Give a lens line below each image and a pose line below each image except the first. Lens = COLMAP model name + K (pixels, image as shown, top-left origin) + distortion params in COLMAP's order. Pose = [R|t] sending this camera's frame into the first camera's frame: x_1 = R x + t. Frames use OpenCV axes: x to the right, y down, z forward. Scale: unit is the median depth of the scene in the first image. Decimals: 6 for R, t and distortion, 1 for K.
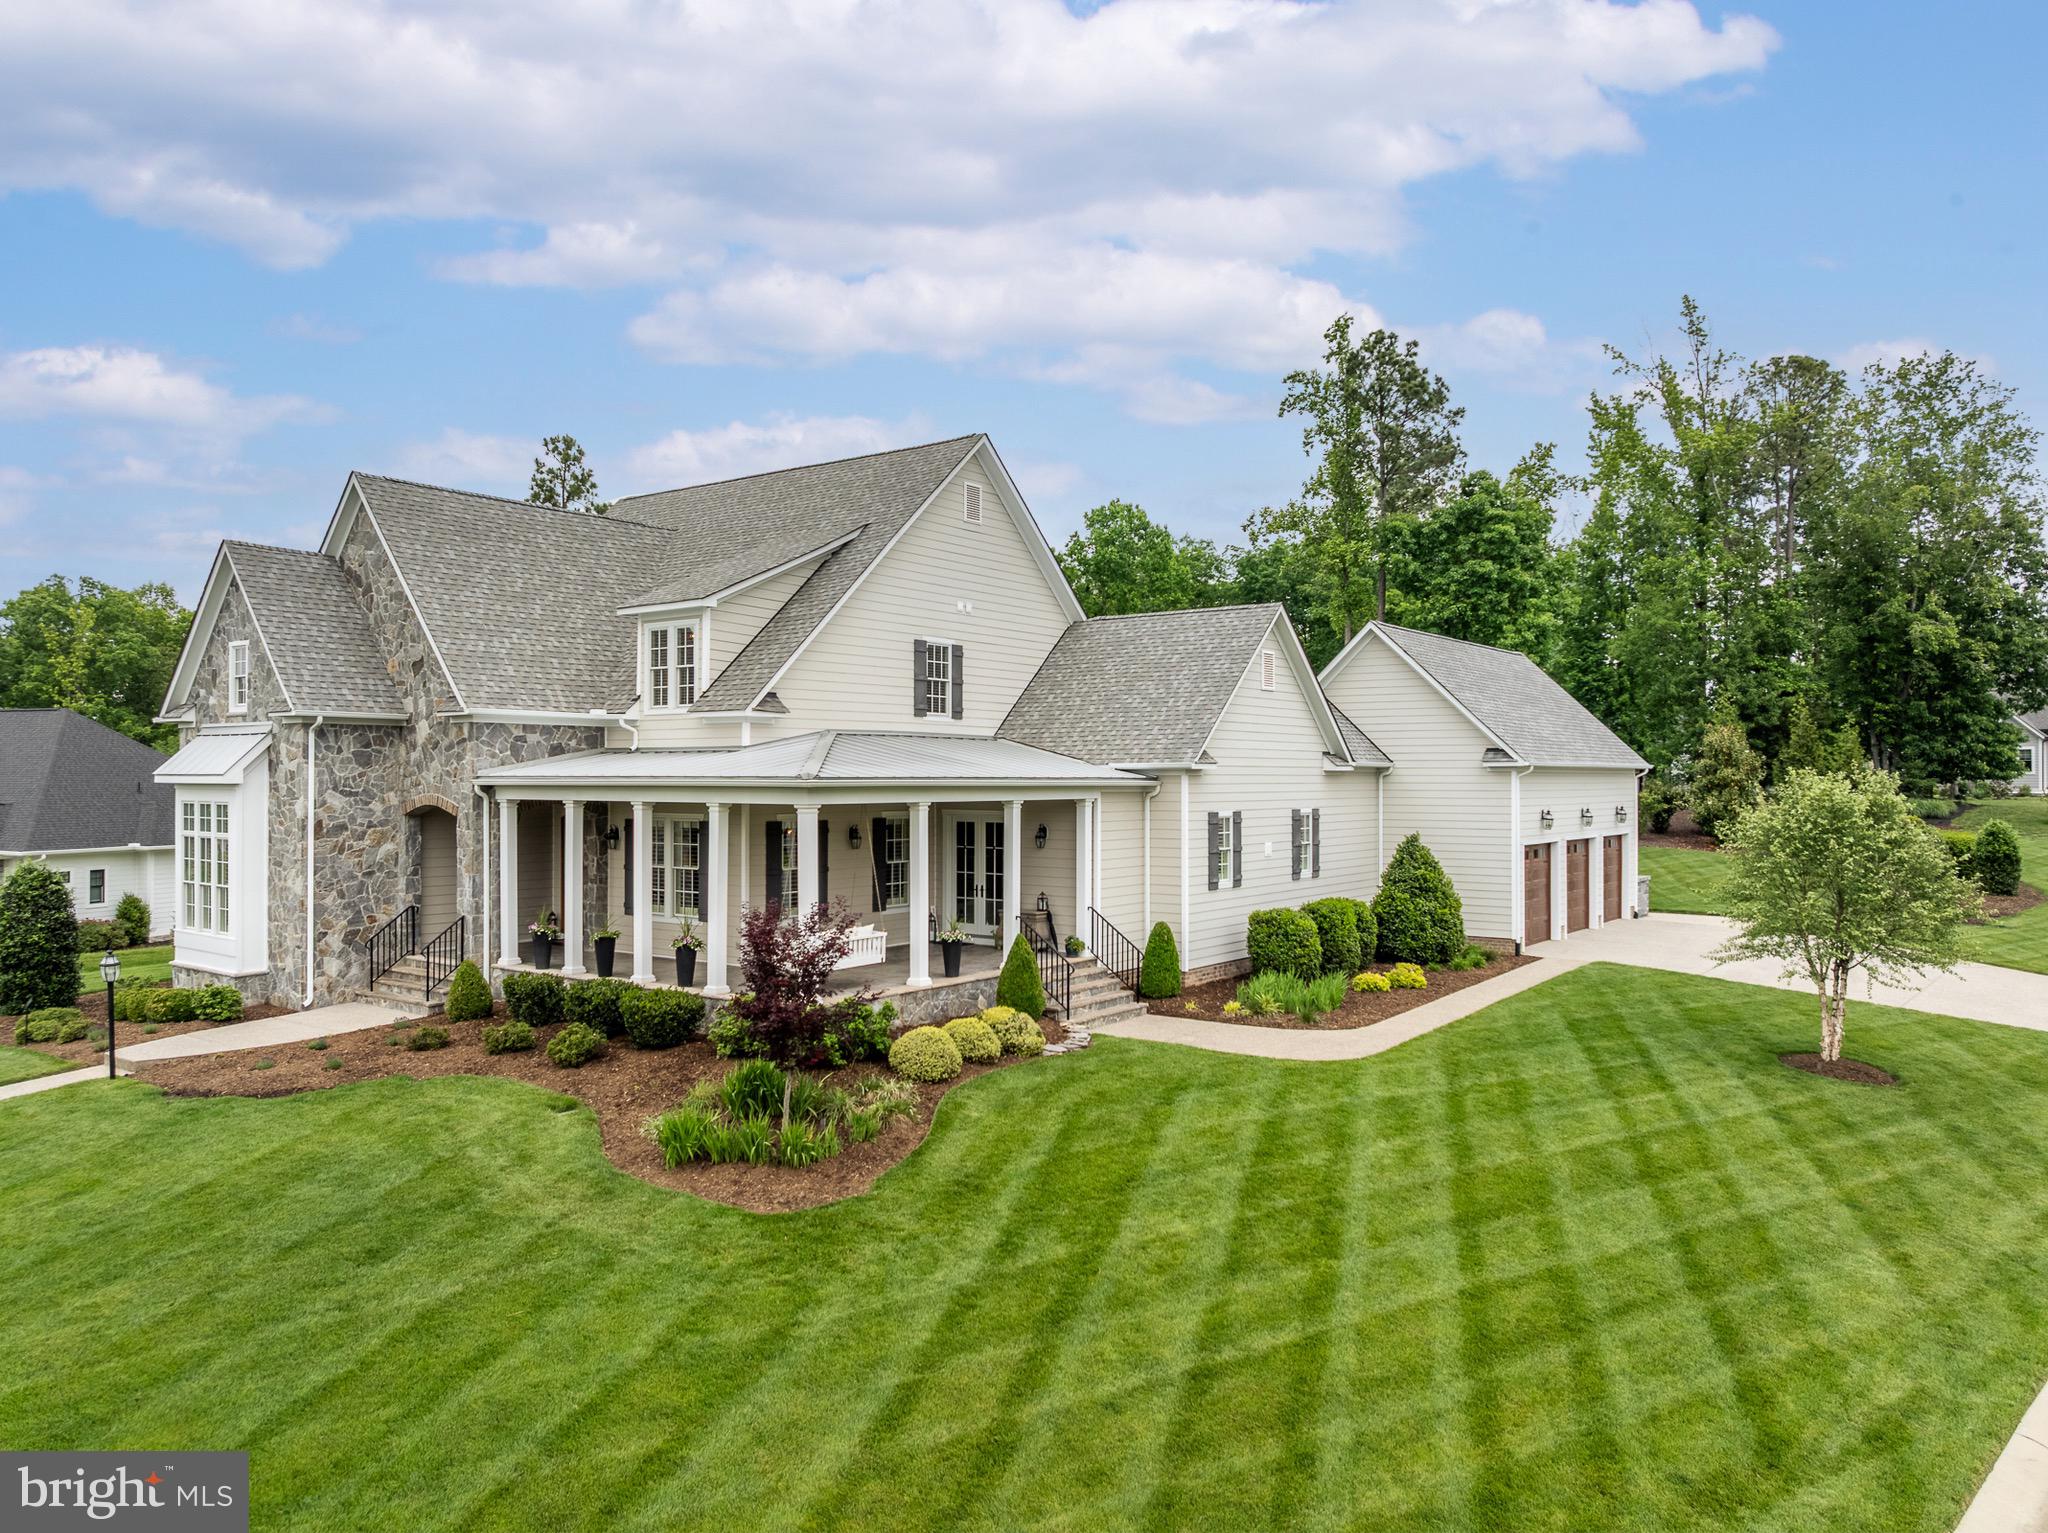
lens RADIAL K [[1442.6, 0, 1037.6], [0, 1442.6, 763.4], [0, 0, 1]] dist [-0.023935, -0.039467]
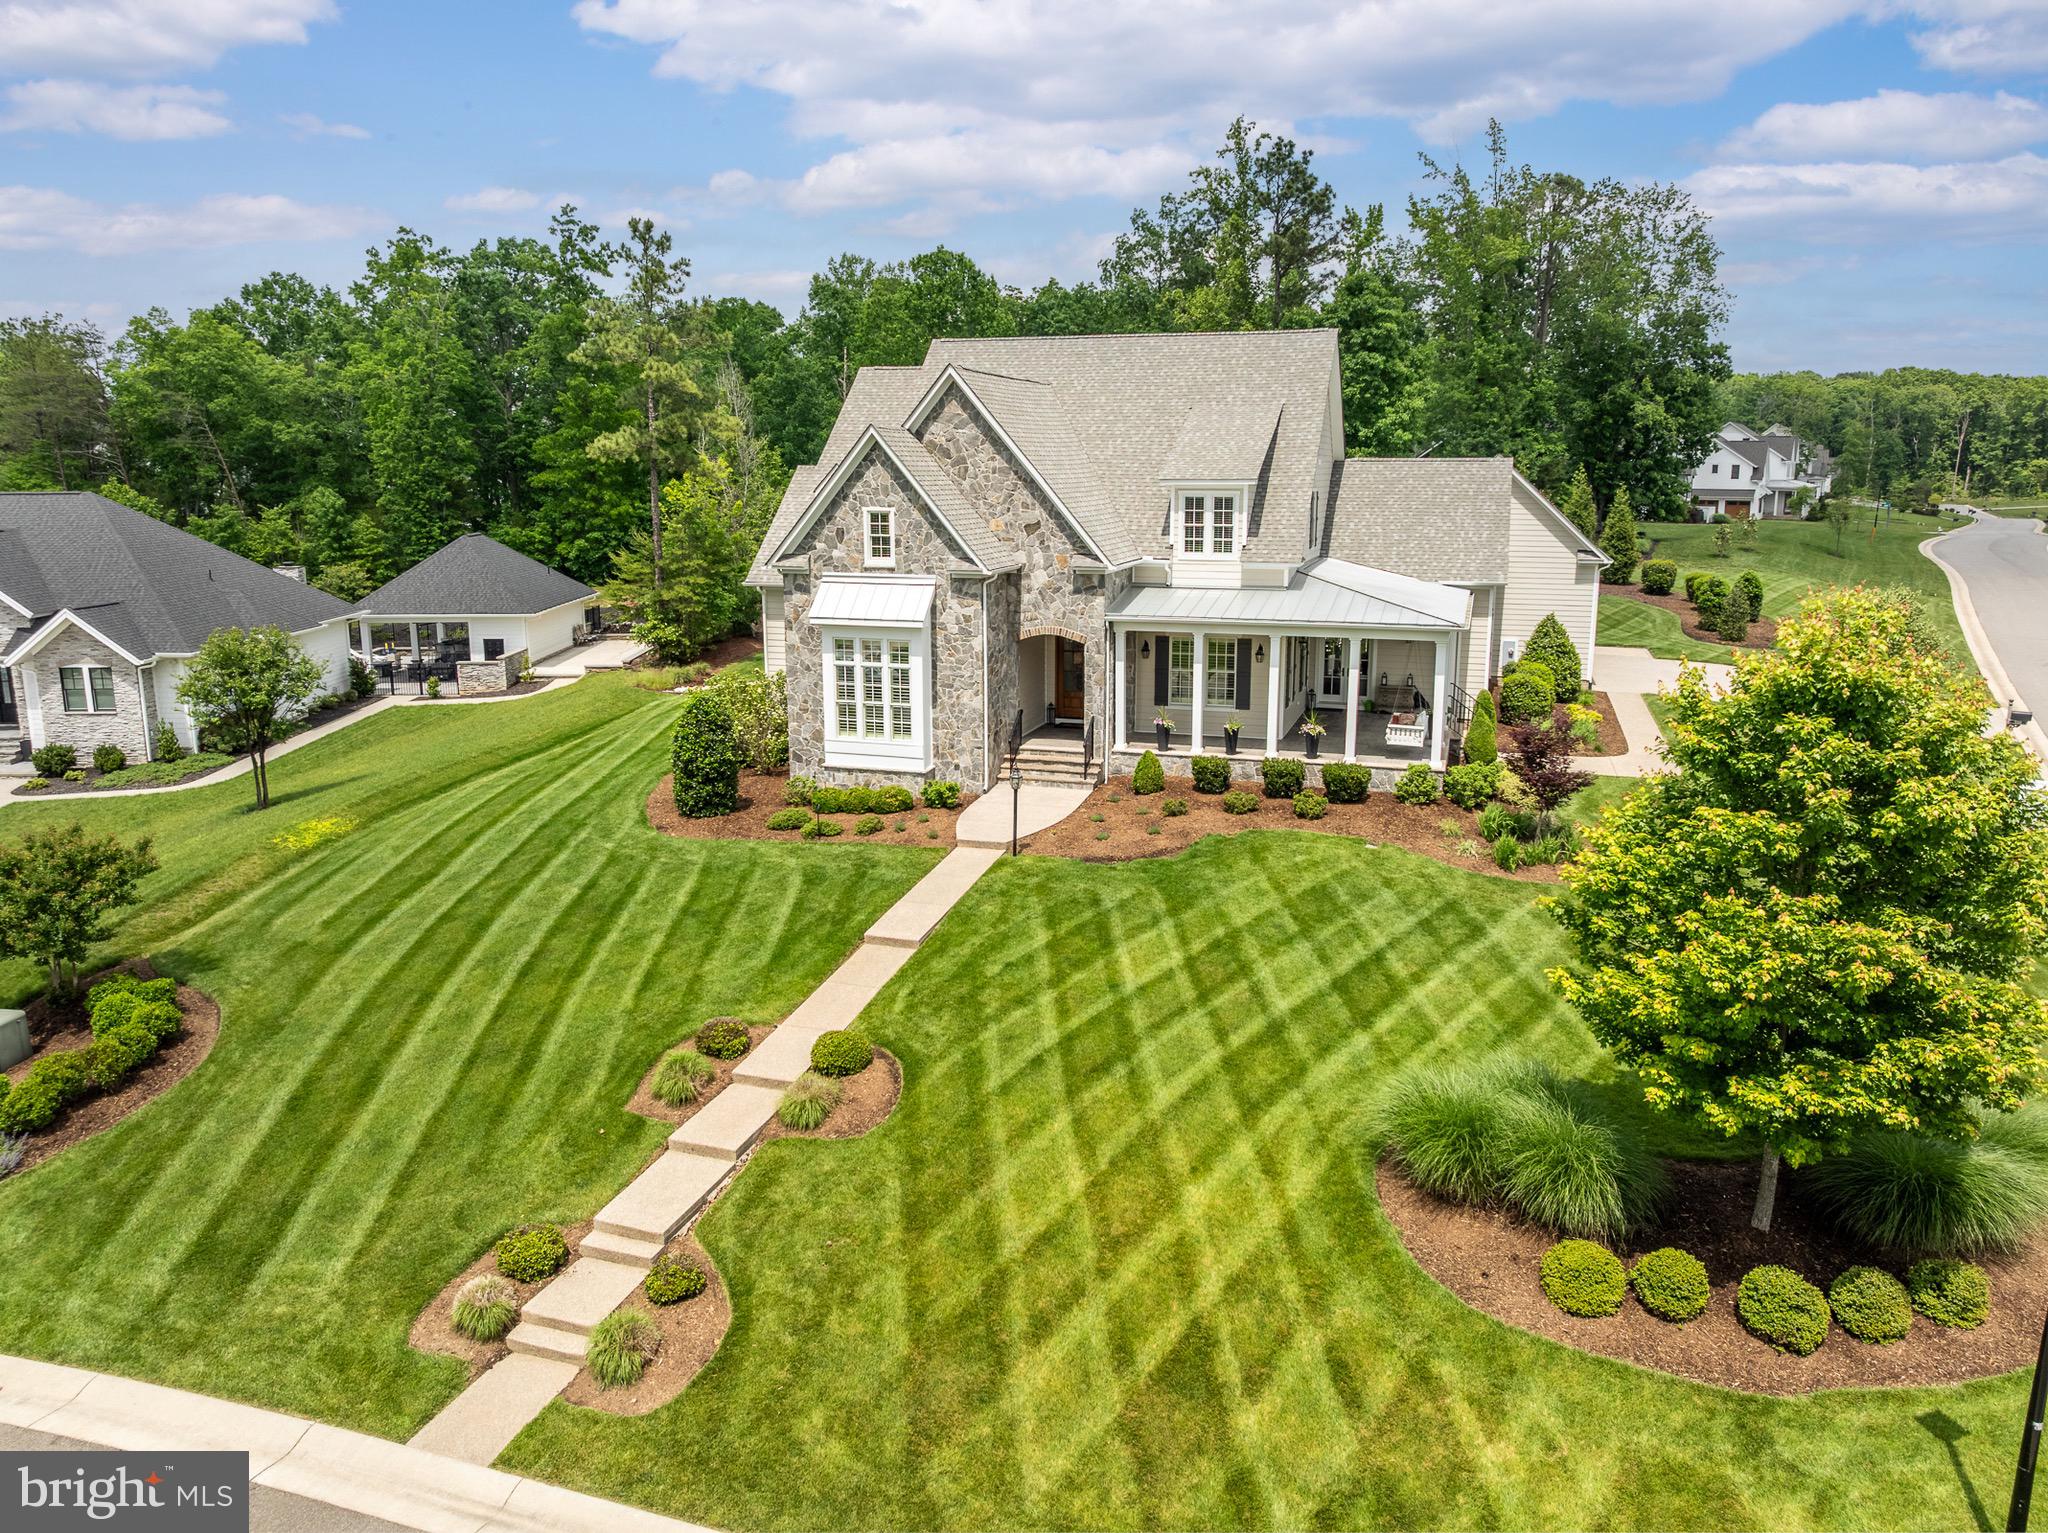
lens RADIAL K [[1442.6, 0, 1037.6], [0, 1442.6, 763.4], [0, 0, 1]] dist [-0.023935, -0.039467]
pose [[0.944534, -0.069206, 0.321038, -0.861039], [-0.001314, 0.976741, 0.214420, -0.139300], [-0.328410, -0.202949, 0.922474, -0.249889]]
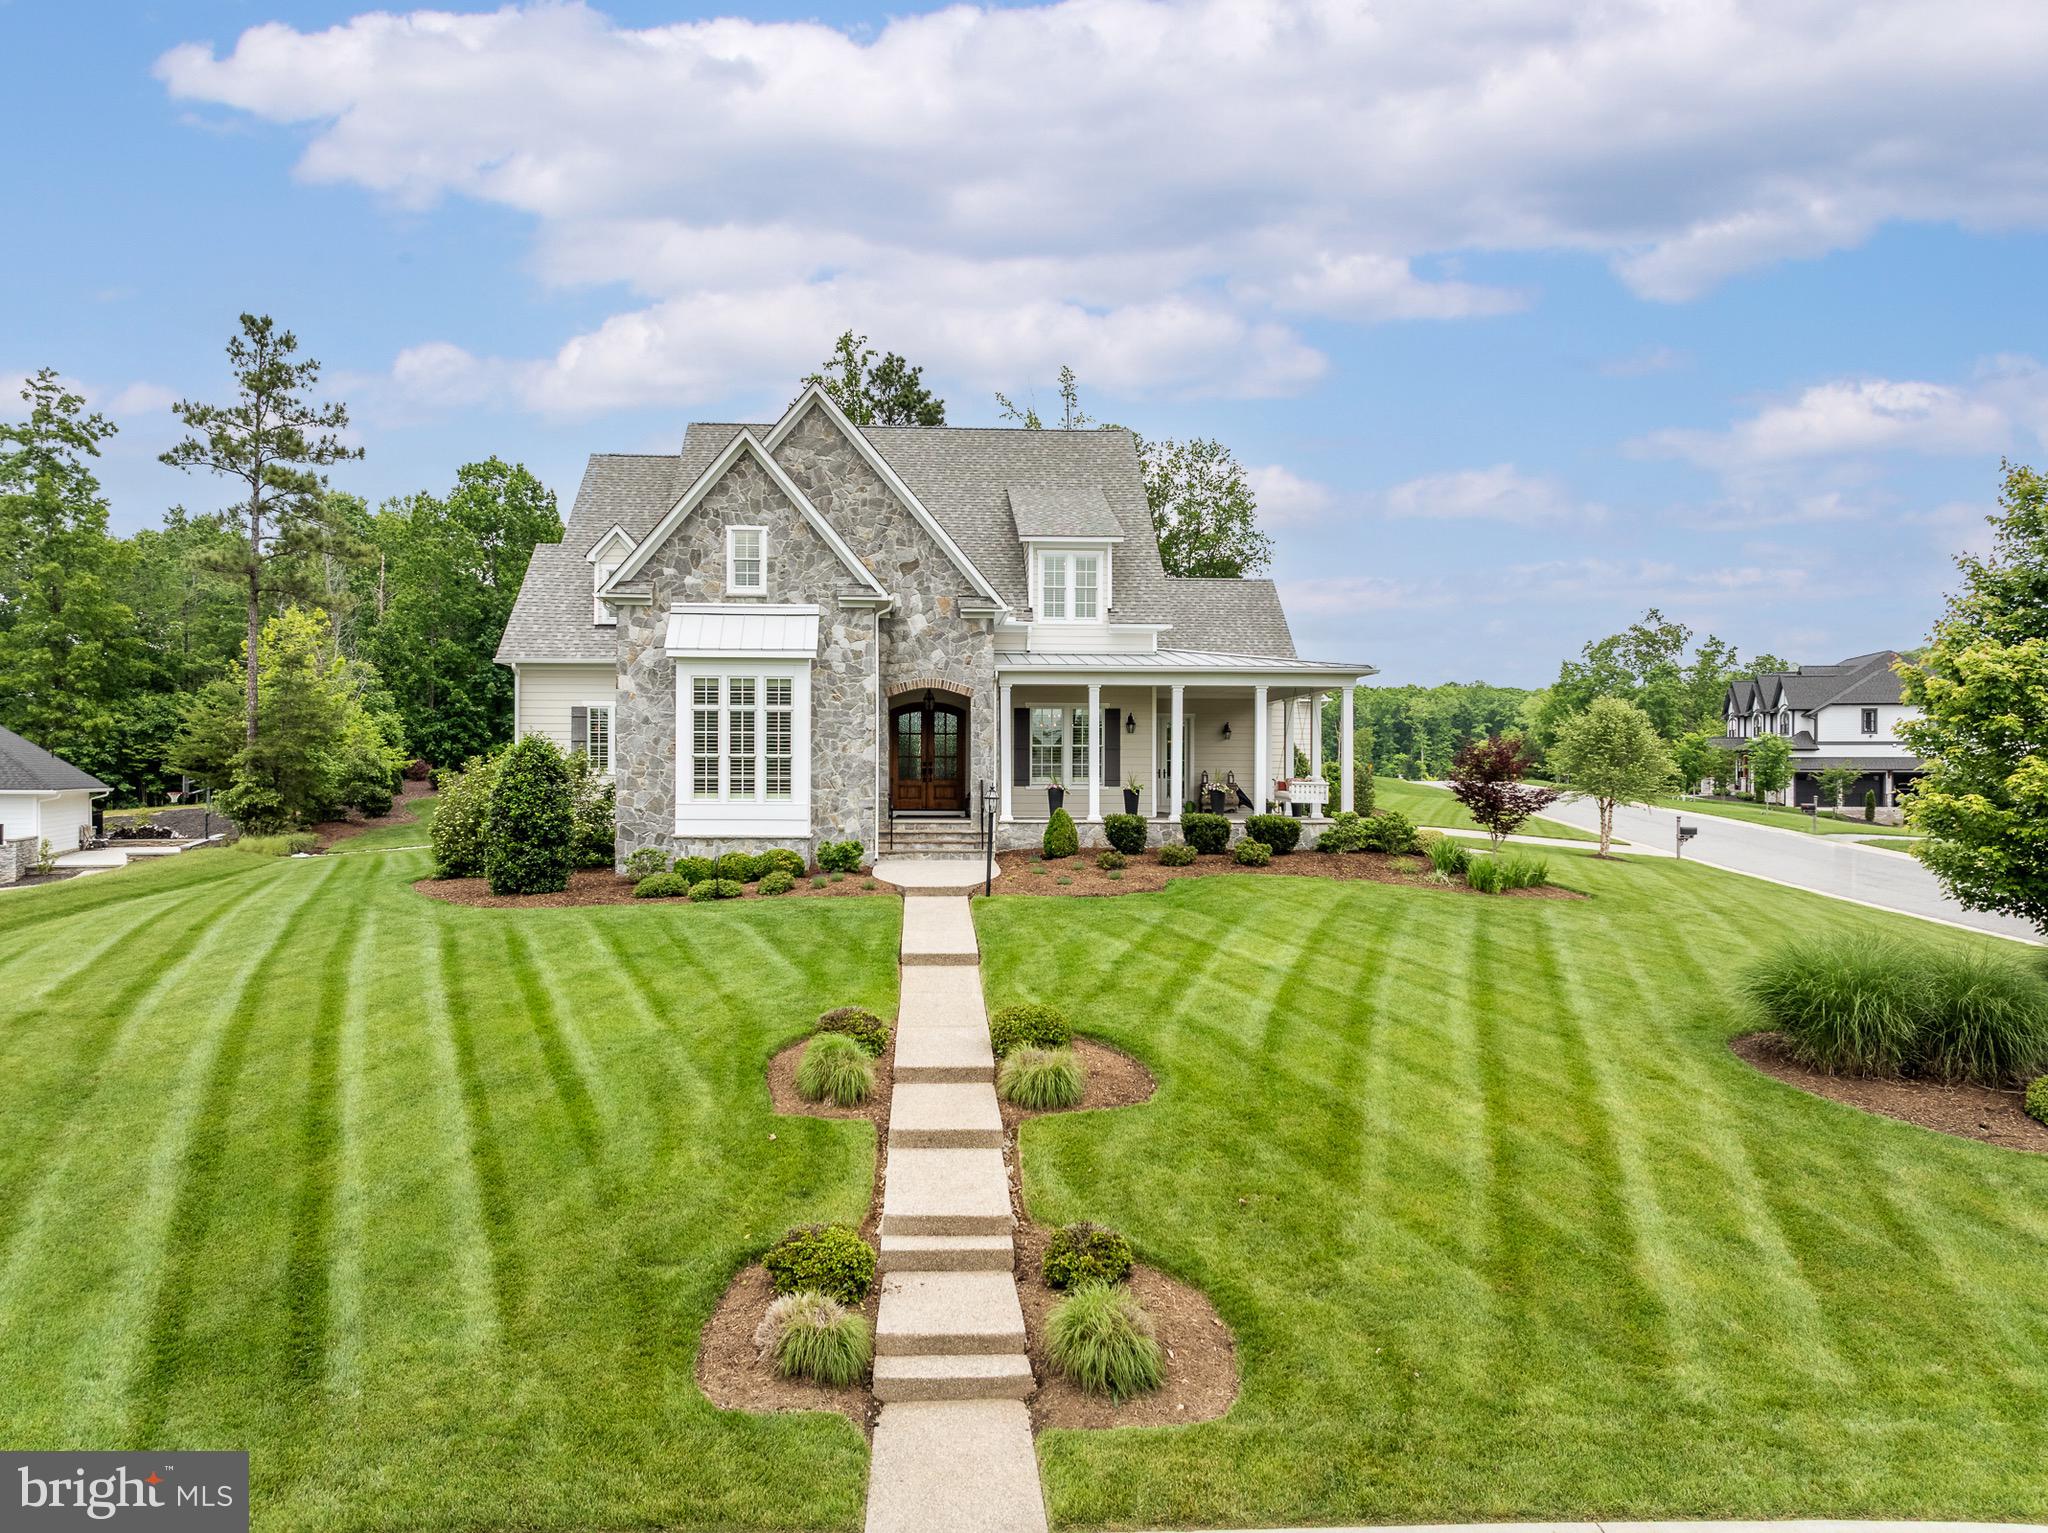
lens RADIAL K [[1457.6, 0, 1009.7], [0, 1457.6, 786.2], [0, 0, 1]] dist [-0.046770, 0.005692]
pose [[0.762485, -0.001230, 0.647005, -1.122359], [-0.009377, 0.999872, 0.012951, 0.091425], [-0.646938, -0.015942, 0.762376, 0.058857]]
